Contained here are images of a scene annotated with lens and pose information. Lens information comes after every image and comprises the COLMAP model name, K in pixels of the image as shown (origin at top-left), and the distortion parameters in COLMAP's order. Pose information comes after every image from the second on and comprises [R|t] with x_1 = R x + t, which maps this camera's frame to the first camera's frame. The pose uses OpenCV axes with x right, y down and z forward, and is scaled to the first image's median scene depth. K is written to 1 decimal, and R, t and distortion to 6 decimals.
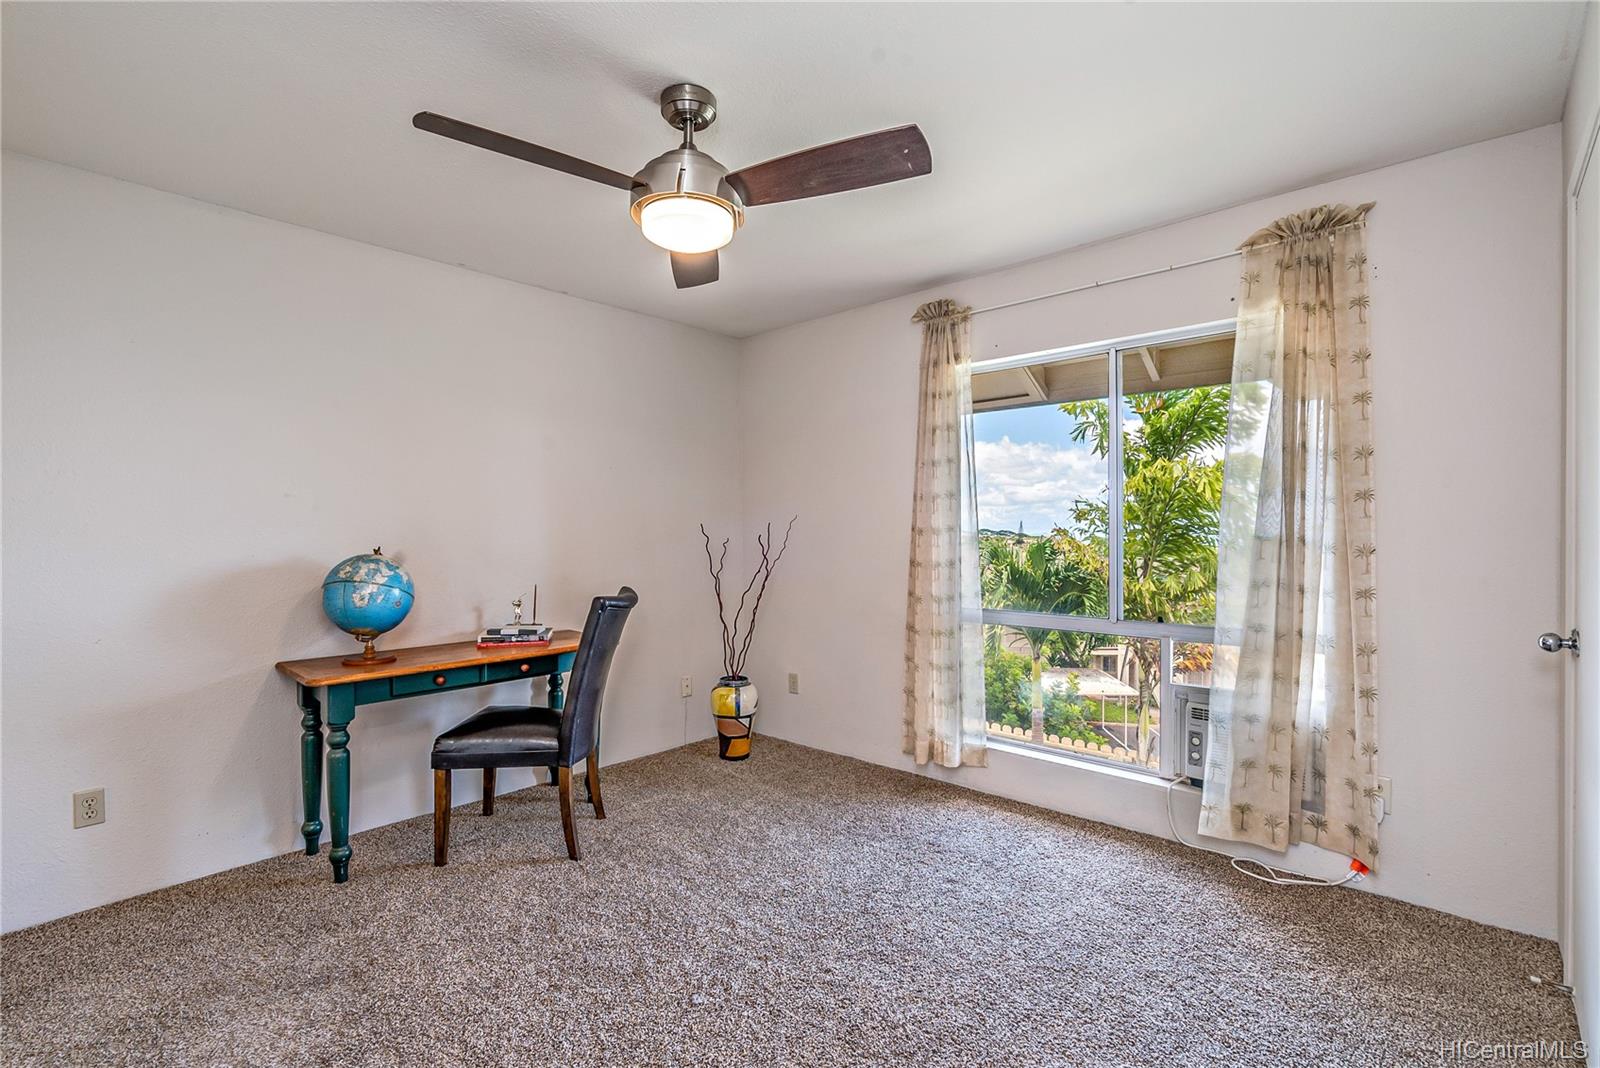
lens RADIAL K [[729.8, 0, 800.0], [0, 729.8, 534.0], [0, 0, 1]] dist [0.000476, 0.000920]
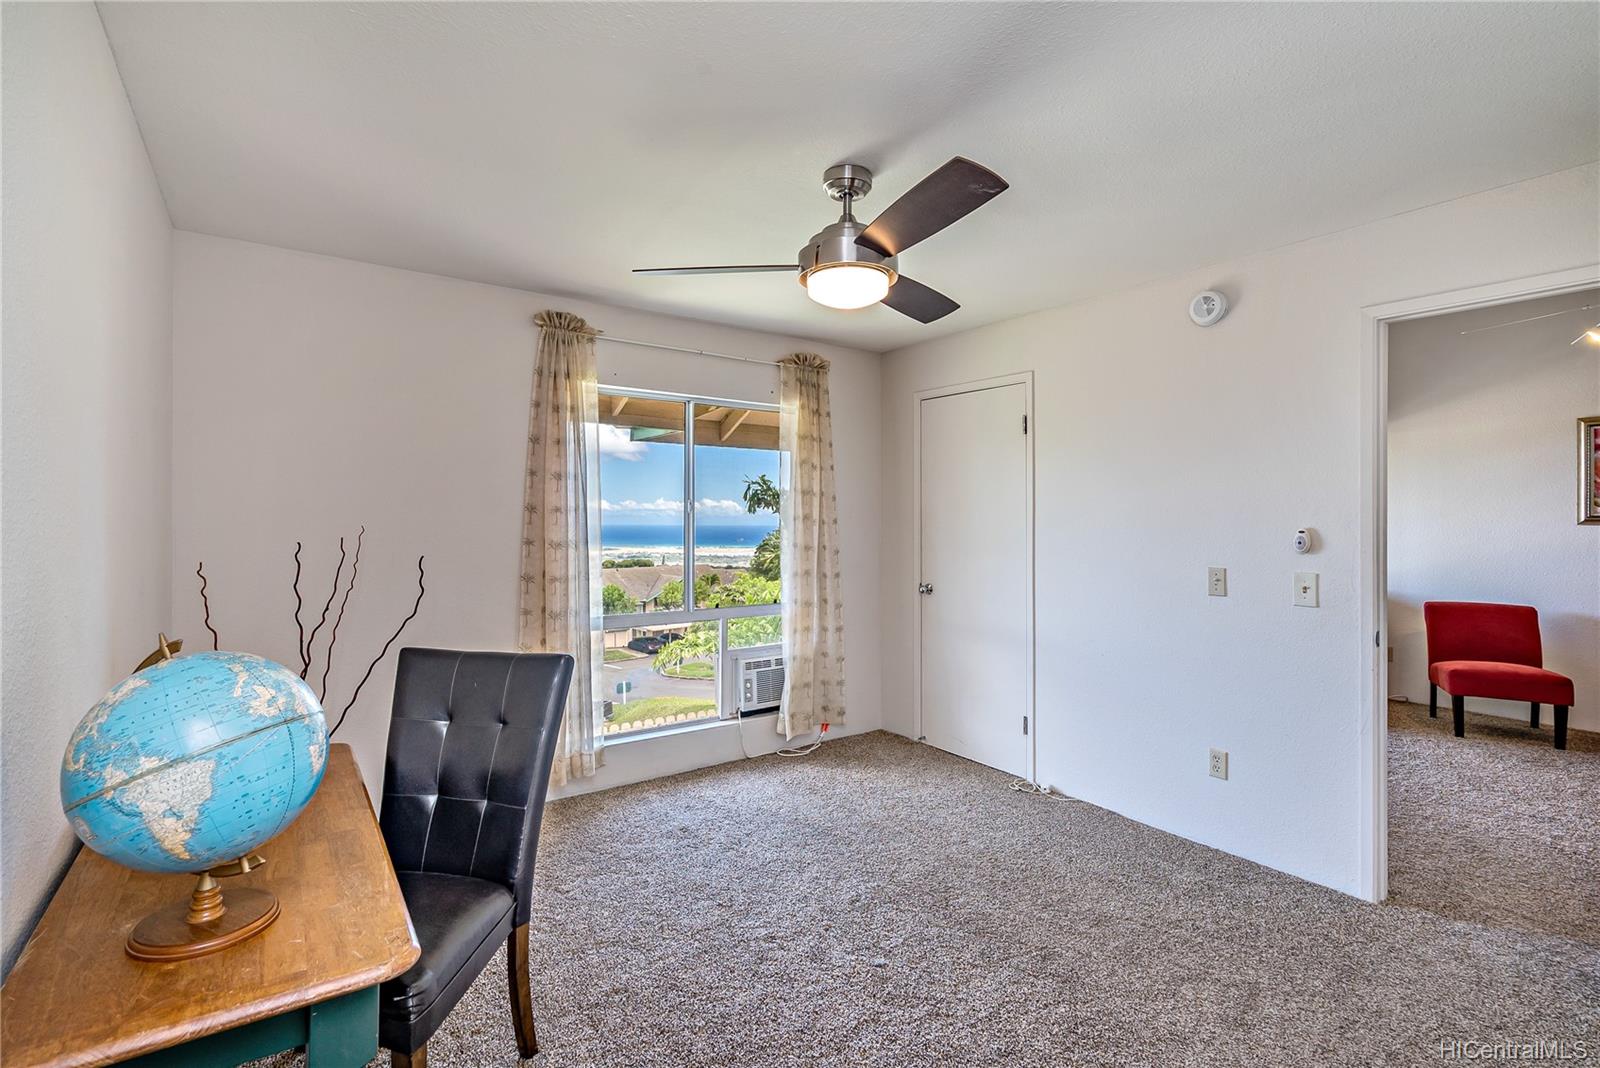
lens RADIAL K [[726.8, 0, 790.9], [0, 726.8, 512.5], [0, 0, 1]] dist [-0.000600, 0.000224]
pose [[0.216612, 0.015253, 0.976139, -0.910164], [0.003231, 0.999861, -0.016341, -0.039618], [-0.976253, 0.006694, 0.216532, 0.628287]]
